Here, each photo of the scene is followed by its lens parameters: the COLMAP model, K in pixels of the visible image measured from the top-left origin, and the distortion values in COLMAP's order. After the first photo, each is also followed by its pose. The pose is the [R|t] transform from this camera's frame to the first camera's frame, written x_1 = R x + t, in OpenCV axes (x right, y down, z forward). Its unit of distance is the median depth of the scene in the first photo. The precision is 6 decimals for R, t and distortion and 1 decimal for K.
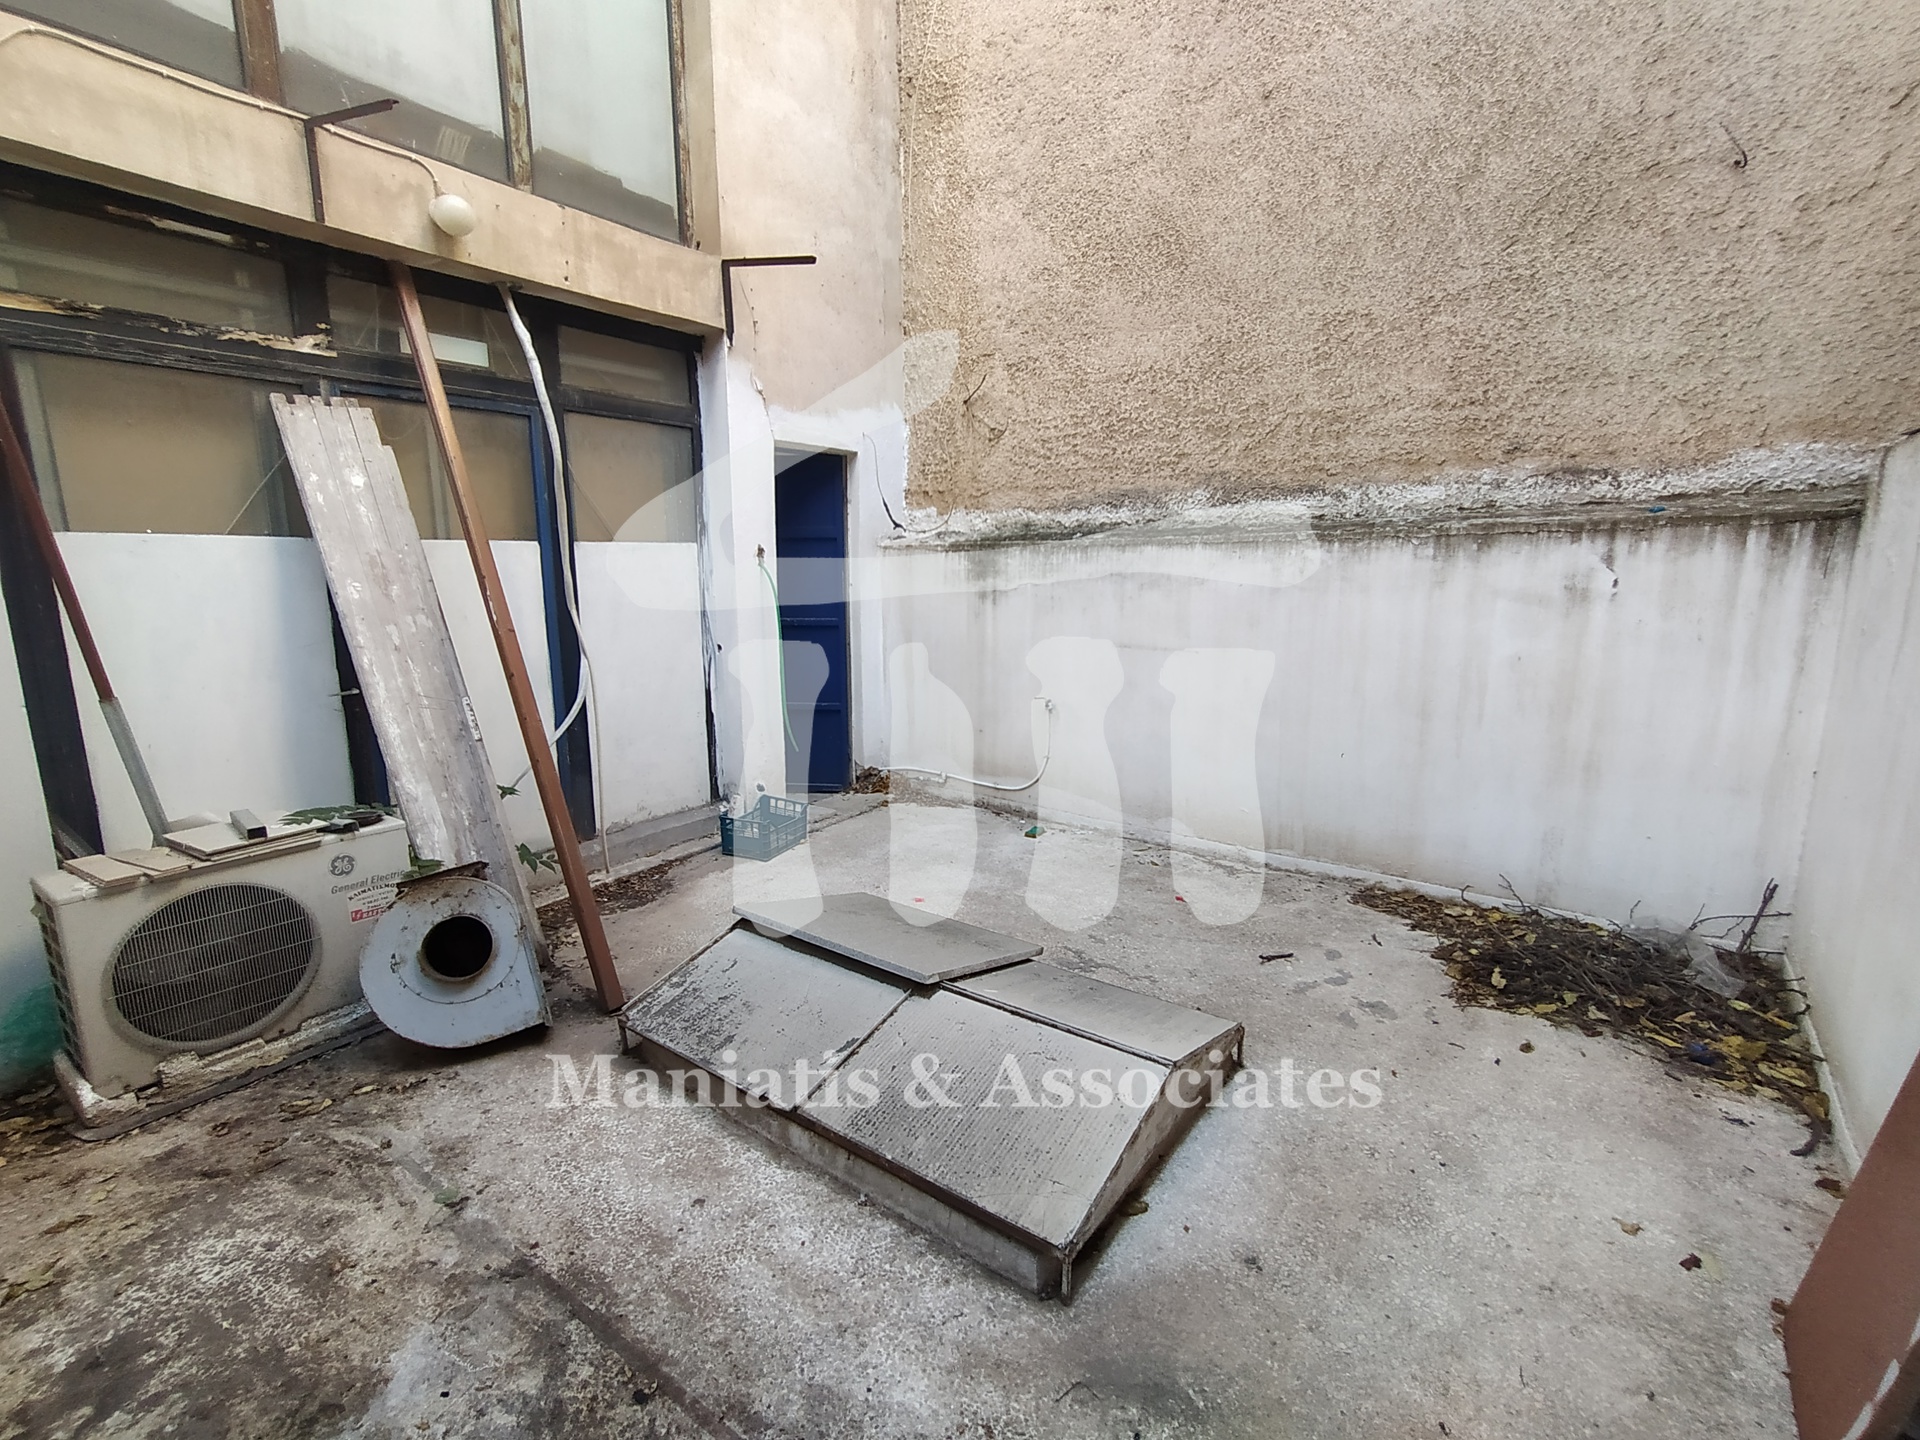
lens RADIAL K [[867.8, 0, 962.8], [0, 867.8, 719.9], [0, 0, 1]] dist [-0.007883, 0.004543]
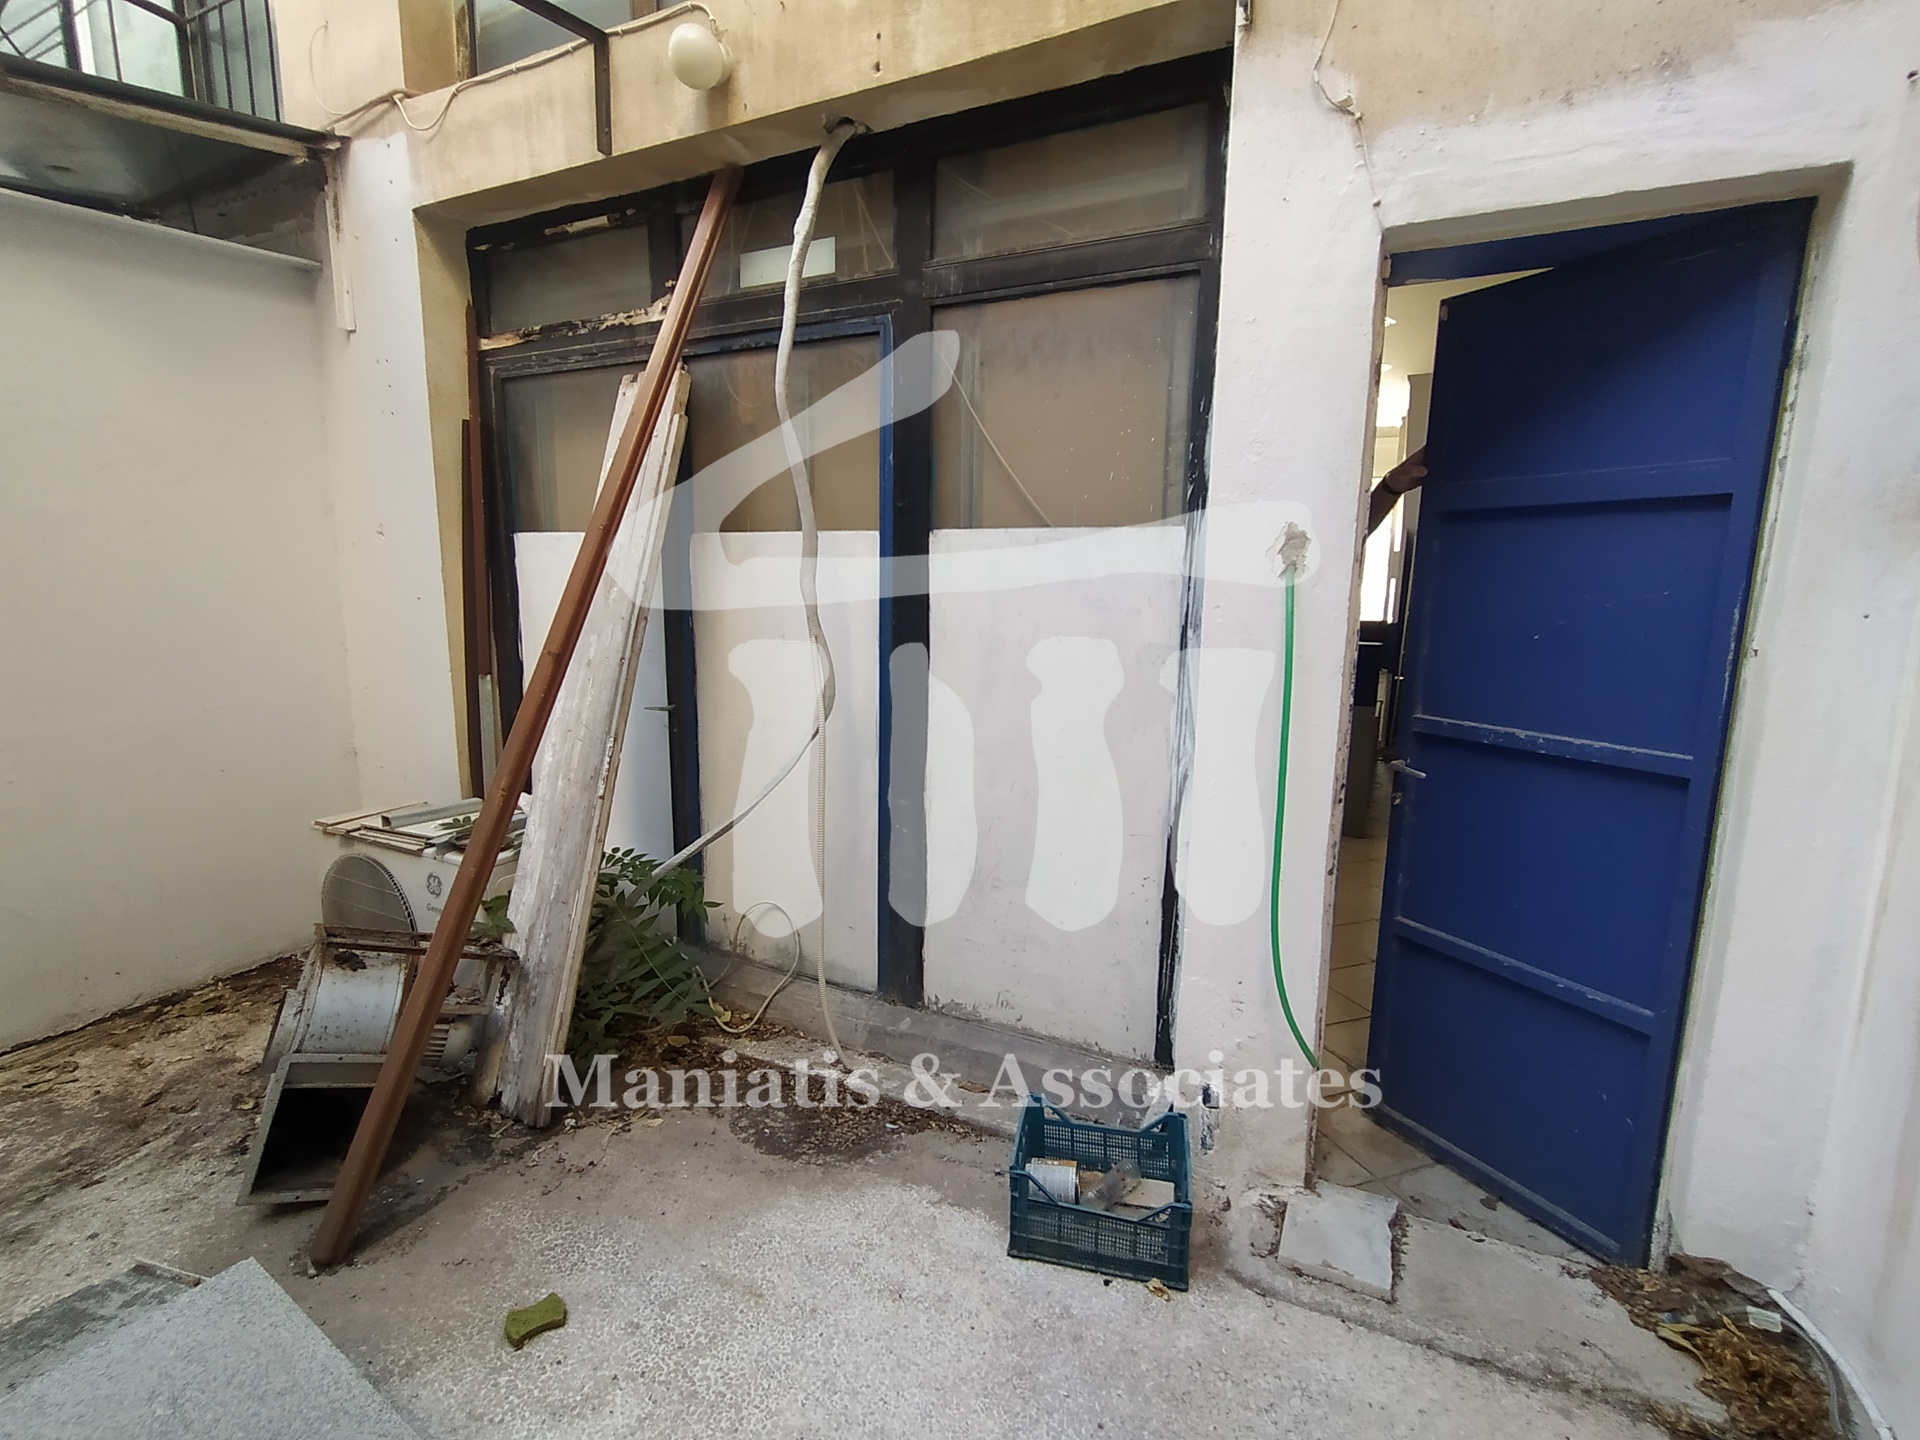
lens RADIAL K [[870.2, 0, 964.1], [0, 870.2, 715.9], [0, 0, 1]] dist [-0.008700, 0.006110]
pose [[0.152268, 0.159296, -0.975418, 0.170079], [-0.198657, 0.971717, 0.127680, -0.170444], [0.968168, 0.174332, 0.179606, 0.983484]]
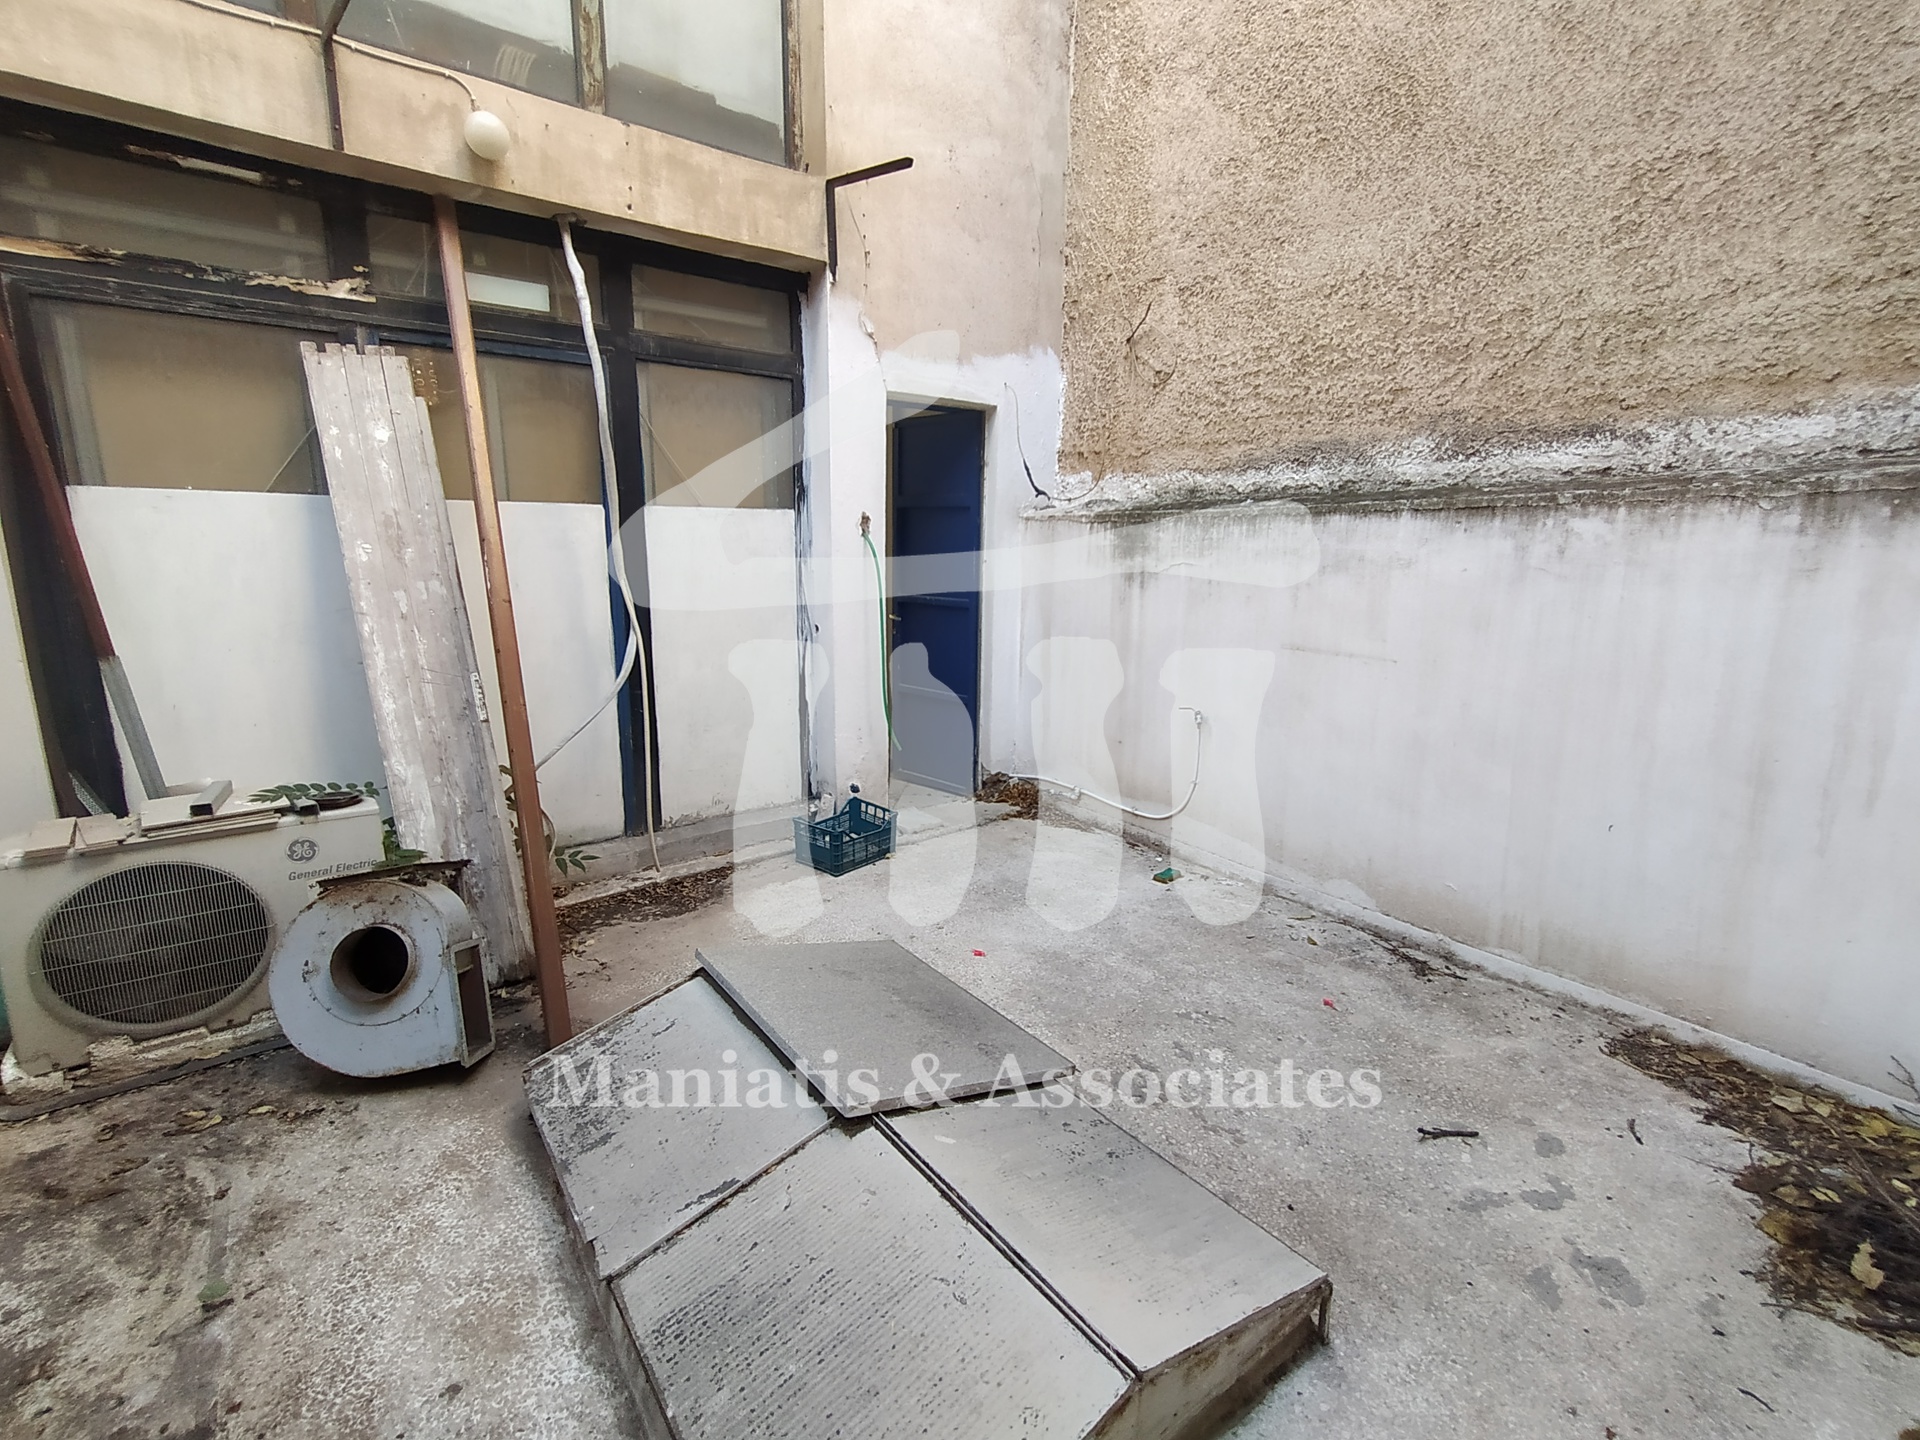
lens RADIAL K [[870.2, 0, 964.1], [0, 870.2, 715.9], [0, 0, 1]] dist [-0.008700, 0.006110]
pose [[0.957555, 0.068540, -0.279984, 0.149177], [-0.064692, 0.997641, 0.022975, -0.029909], [0.280898, -0.003887, 0.959730, 0.229274]]
